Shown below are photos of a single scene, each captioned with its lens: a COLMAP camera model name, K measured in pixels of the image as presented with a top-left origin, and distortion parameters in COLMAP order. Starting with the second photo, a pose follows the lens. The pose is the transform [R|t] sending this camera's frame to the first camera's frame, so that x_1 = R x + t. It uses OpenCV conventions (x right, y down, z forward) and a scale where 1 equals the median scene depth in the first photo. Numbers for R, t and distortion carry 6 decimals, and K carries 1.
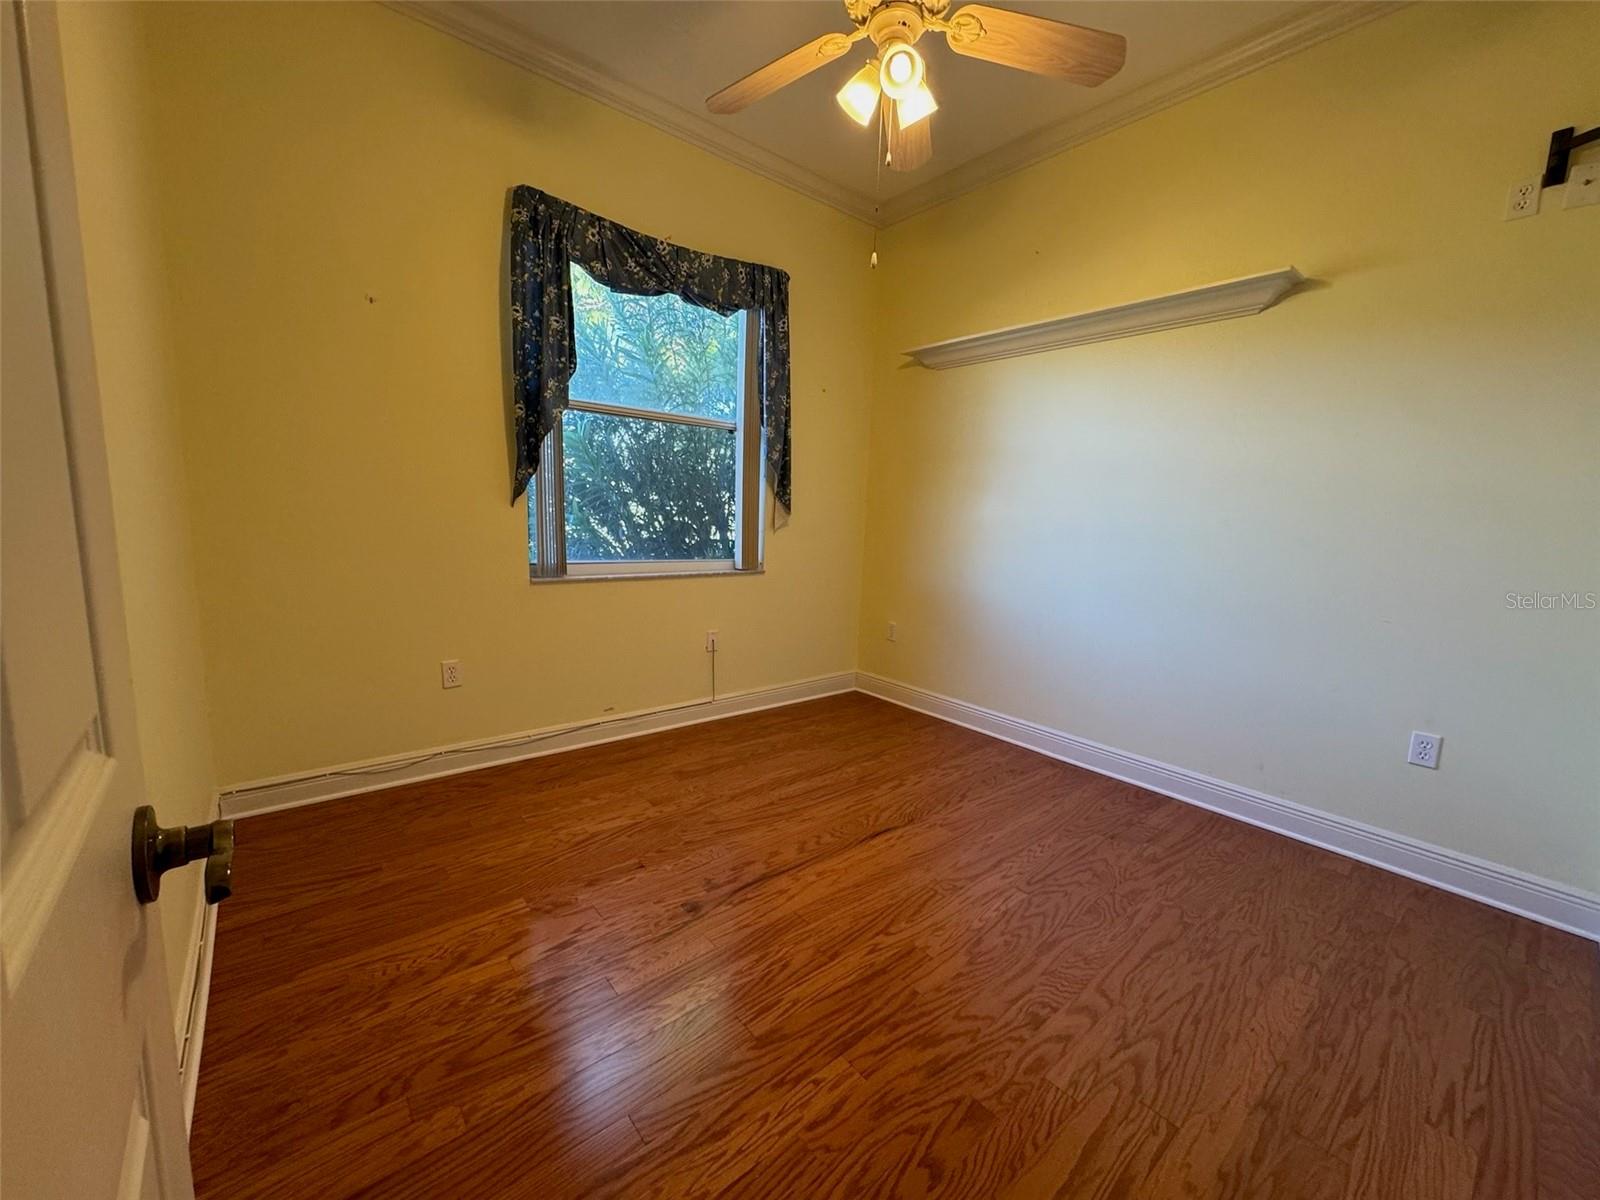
lens RADIAL K [[637.6, 0, 798.1], [0, 637.6, 599.6], [0, 0, 1]] dist [-0.001736, -0.000006]
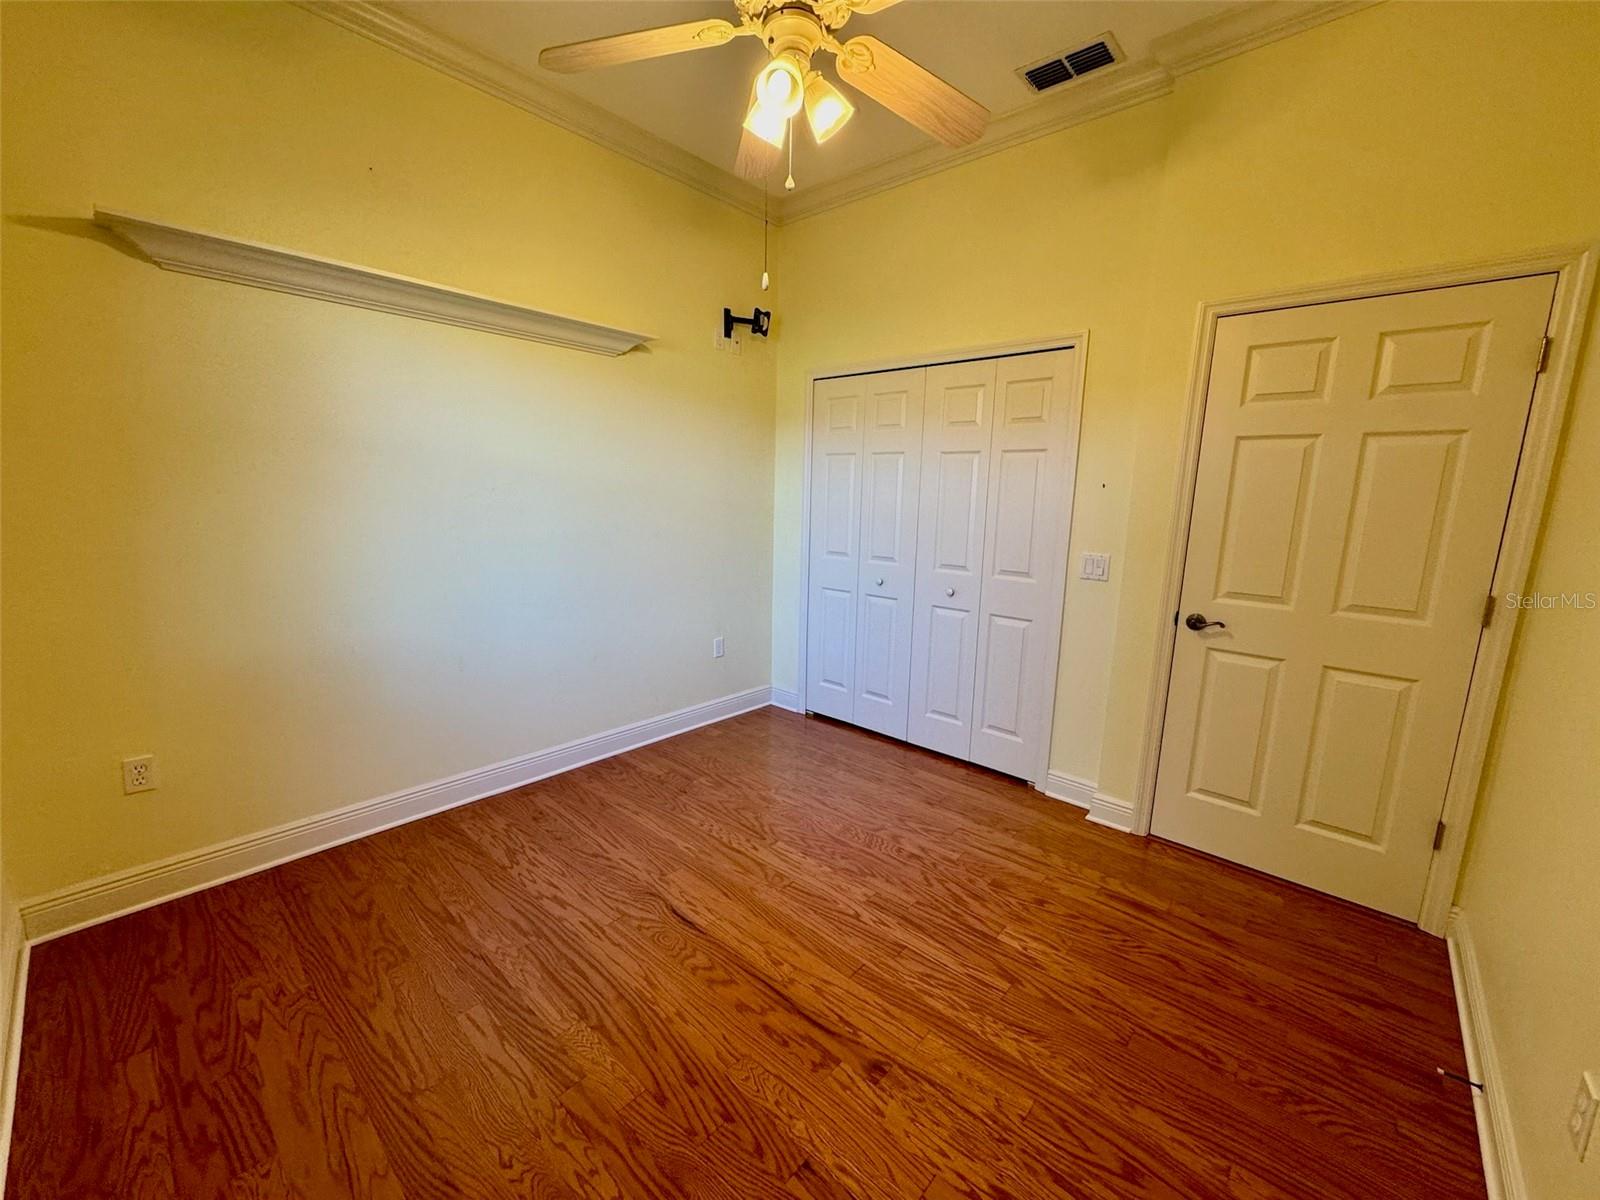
lens RADIAL K [[637.6, 0, 797.2], [0, 637.6, 599.7], [0, 0, 1]] dist [-0.001736, -0.000006]
pose [[-0.145818, -0.206998, 0.967413, -0.775134], [0.106184, 0.968942, 0.223331, -0.282549], [-0.983596, 0.135290, -0.119309, 1.054850]]
